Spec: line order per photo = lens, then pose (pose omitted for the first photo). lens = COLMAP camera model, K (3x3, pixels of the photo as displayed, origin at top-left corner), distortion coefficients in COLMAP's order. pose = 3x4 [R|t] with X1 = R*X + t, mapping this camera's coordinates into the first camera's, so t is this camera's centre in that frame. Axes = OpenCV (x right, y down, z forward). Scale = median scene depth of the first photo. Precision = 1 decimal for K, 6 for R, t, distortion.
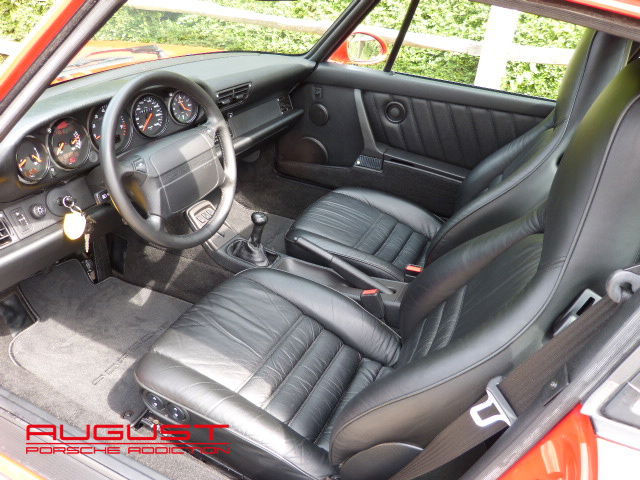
lens RADIAL K [[457.5, 0, 320.0], [0, 457.5, 240.0], [0, 0, 1]] dist [-0.001114, -0.001575]
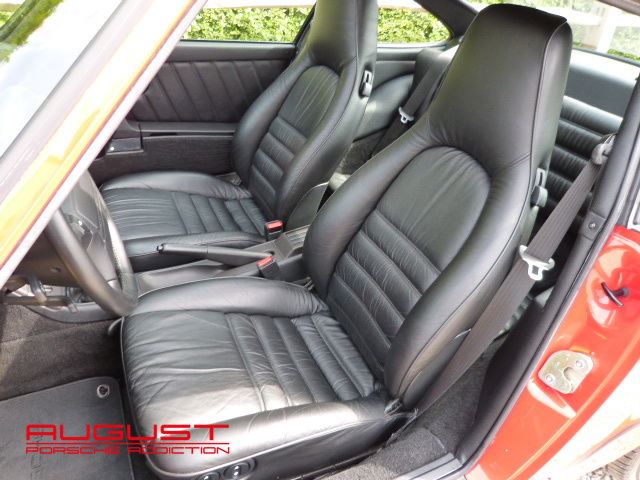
lens RADIAL K [[457.5, 0, 320.0], [0, 457.5, 240.0], [0, 0, 1]] dist [-0.001114, -0.001575]
pose [[0.684684, -0.413121, 0.600449, -0.401404], [0.350213, 0.908983, 0.226055, -0.117355], [-0.639186, 0.055509, 0.767046, 0.150541]]
